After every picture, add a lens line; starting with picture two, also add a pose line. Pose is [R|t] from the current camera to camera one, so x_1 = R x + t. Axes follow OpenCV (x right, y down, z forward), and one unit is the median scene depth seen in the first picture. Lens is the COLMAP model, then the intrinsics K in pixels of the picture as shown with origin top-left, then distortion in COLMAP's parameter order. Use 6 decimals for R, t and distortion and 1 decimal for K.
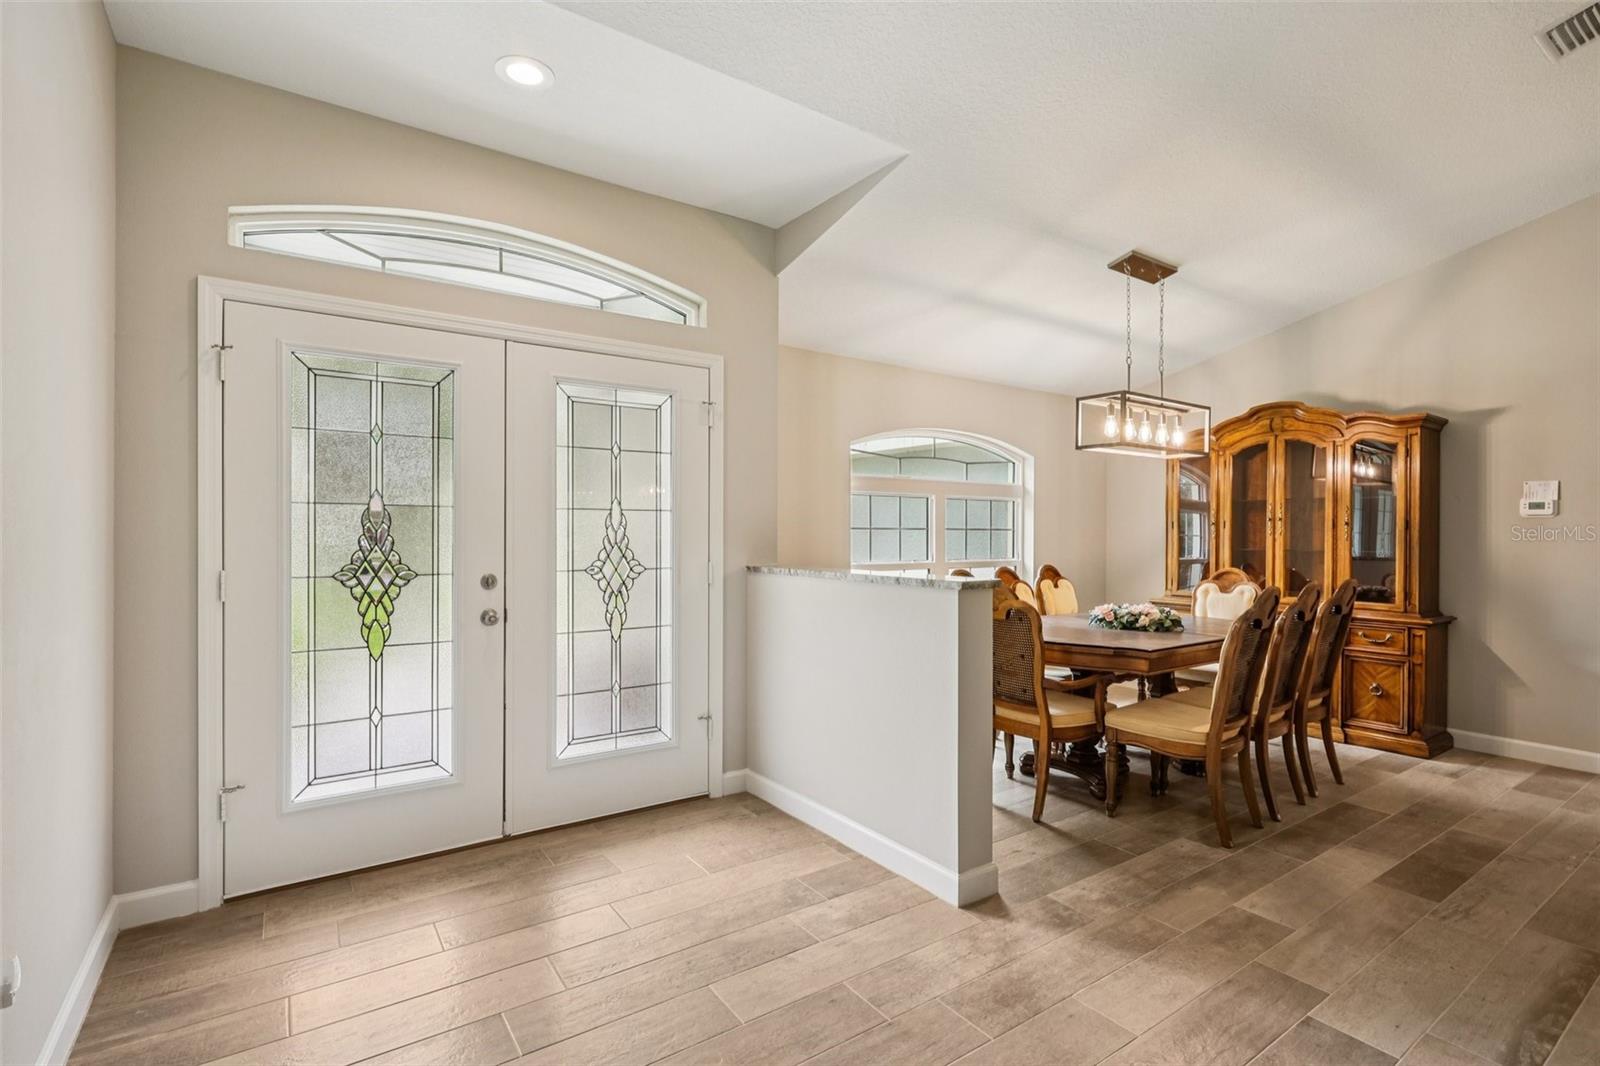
lens RADIAL K [[744.9, 0, 791.9], [0, 744.9, 536.6], [0, 0, 1]] dist [-0.001507, 0.001588]
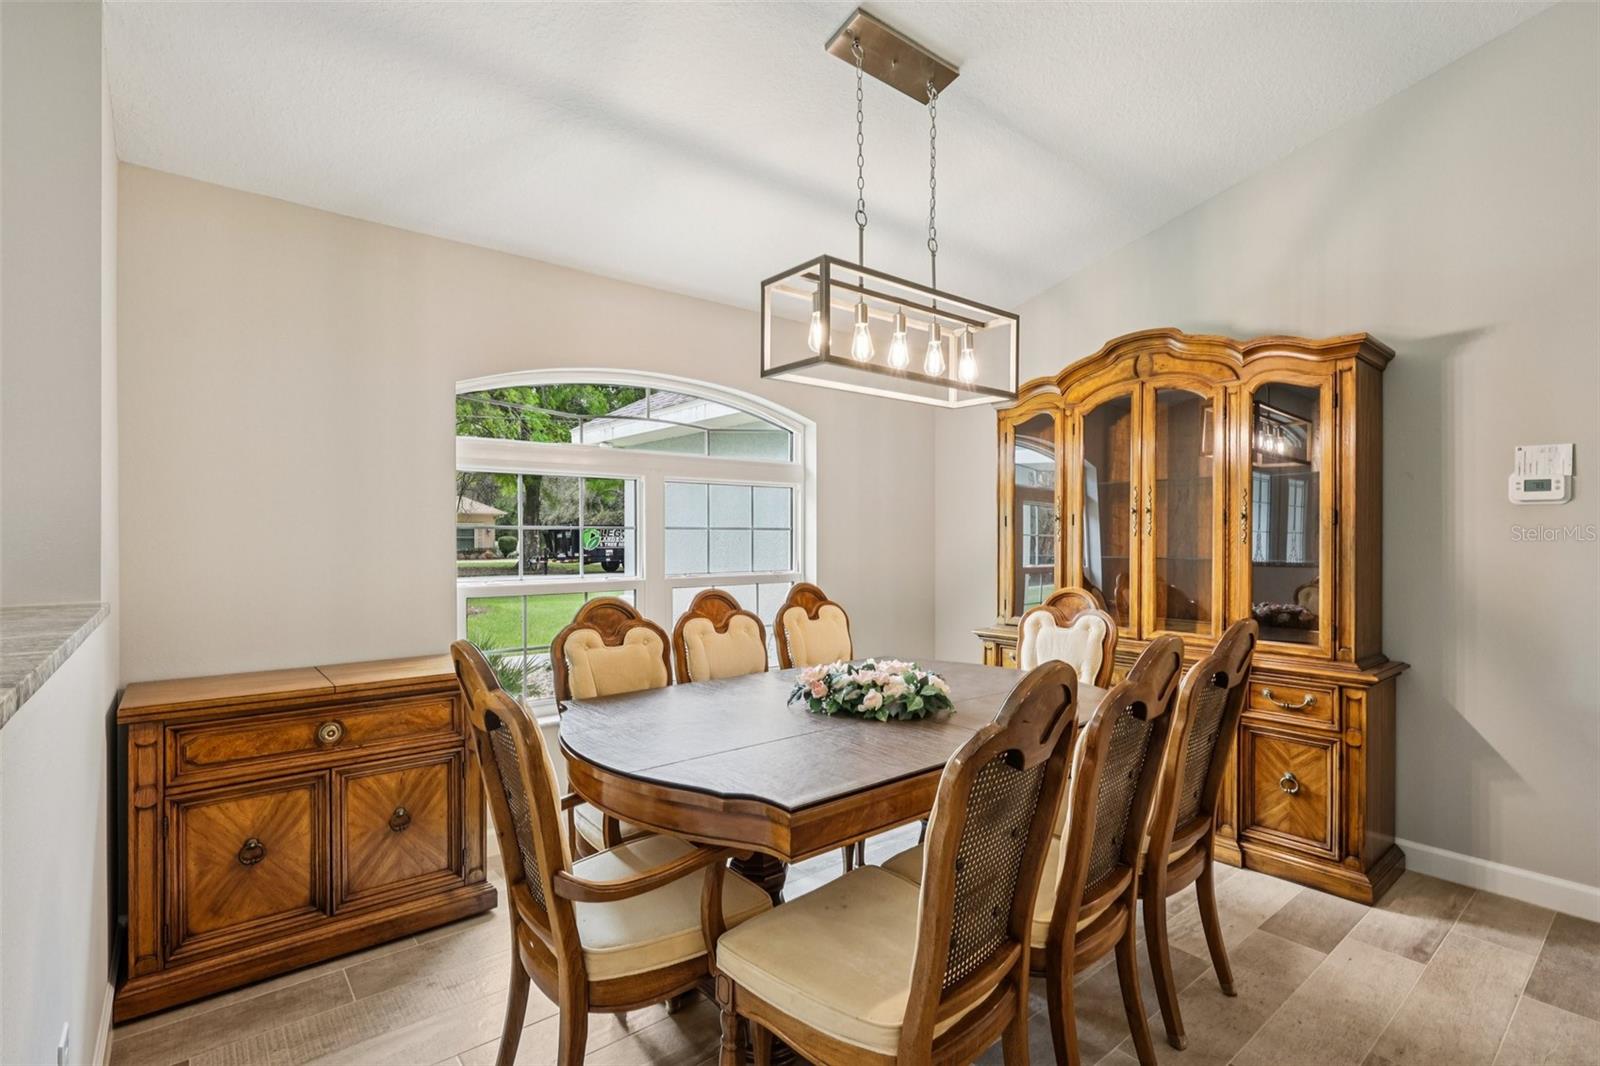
lens RADIAL K [[744.9, 0, 789.8], [0, 744.9, 540.8], [0, 0, 1]] dist [-0.001507, 0.001588]
pose [[0.996935, -0.005466, 0.078045, 0.376845], [0.005296, 0.999983, 0.002394, -0.000436], [-0.078057, -0.001973, 0.996947, 0.484865]]
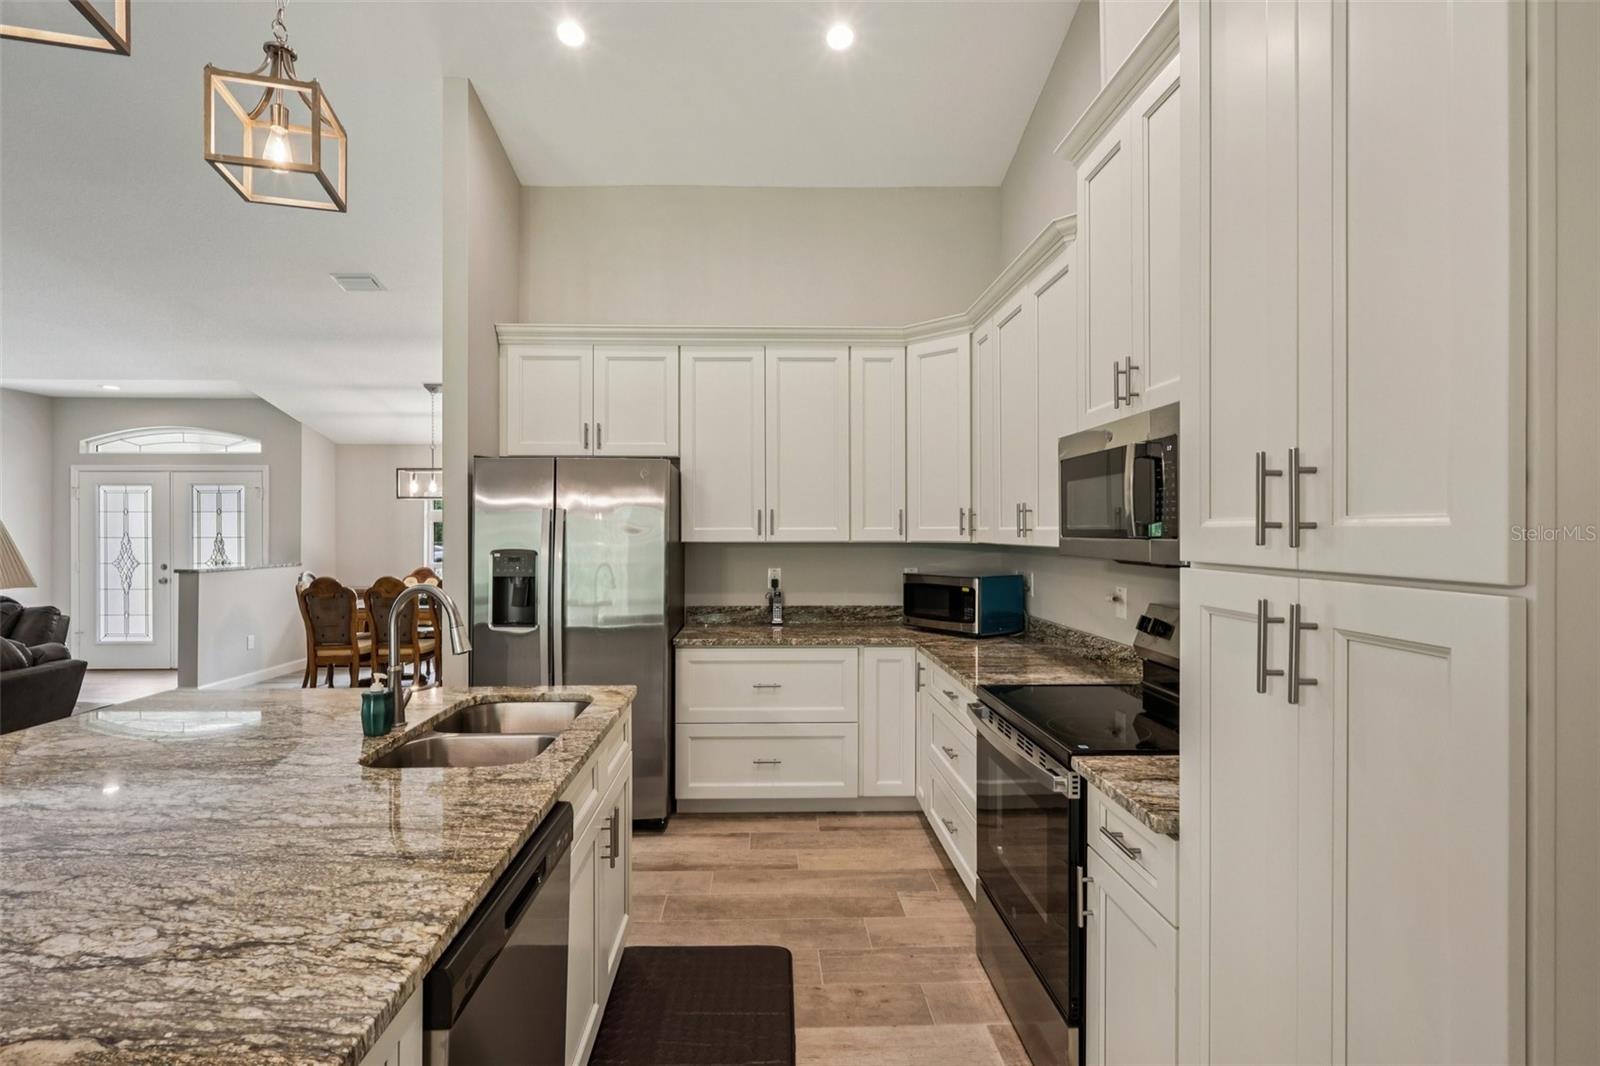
lens RADIAL K [[744.9, 0, 796.7], [0, 744.9, 529.6], [0, 0, 1]] dist [-0.001507, 0.001588]
pose [[0.841222, -0.006565, -0.540650, 2.192307], [0.002946, 0.999967, -0.007558, -0.033169], [0.540682, 0.004765, 0.841214, 0.021192]]
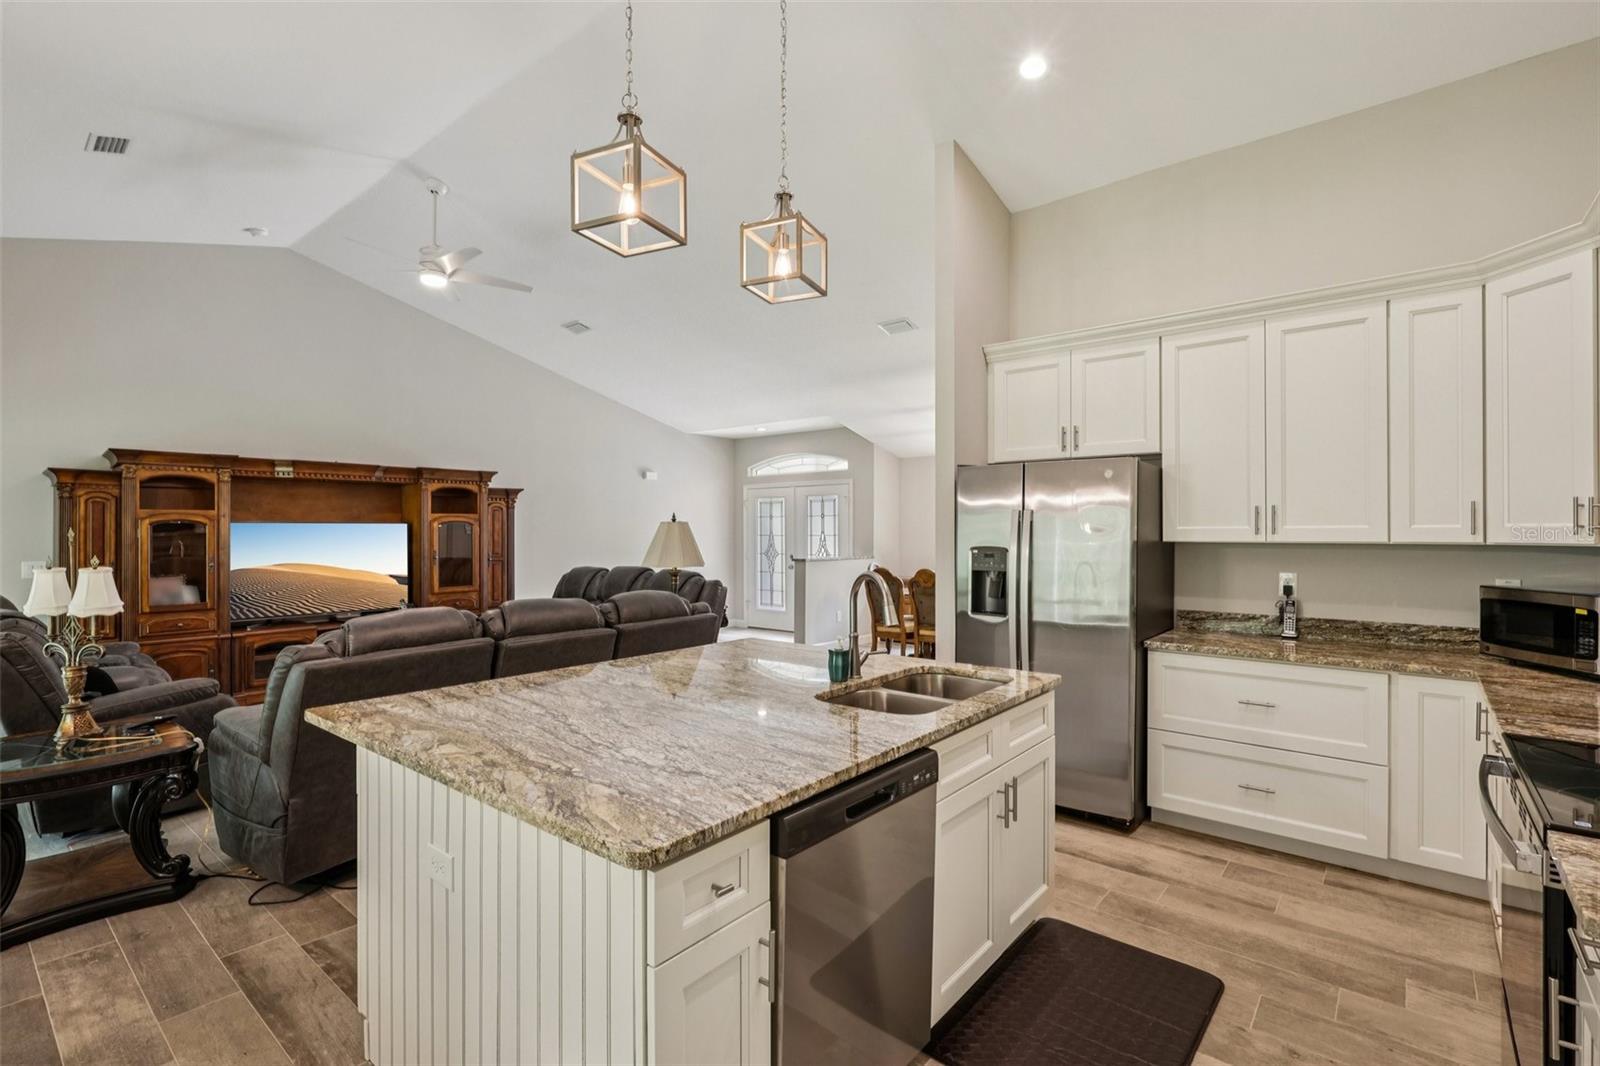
lens RADIAL K [[744.9, 0, 797.1], [0, 744.9, 529.6], [0, 0, 1]] dist [-0.001507, 0.001588]
pose [[0.269677, -0.007459, -0.962922, 2.311508], [0.000039, 0.999970, -0.007735, -0.032391], [0.962951, 0.002048, 0.269669, 0.067131]]
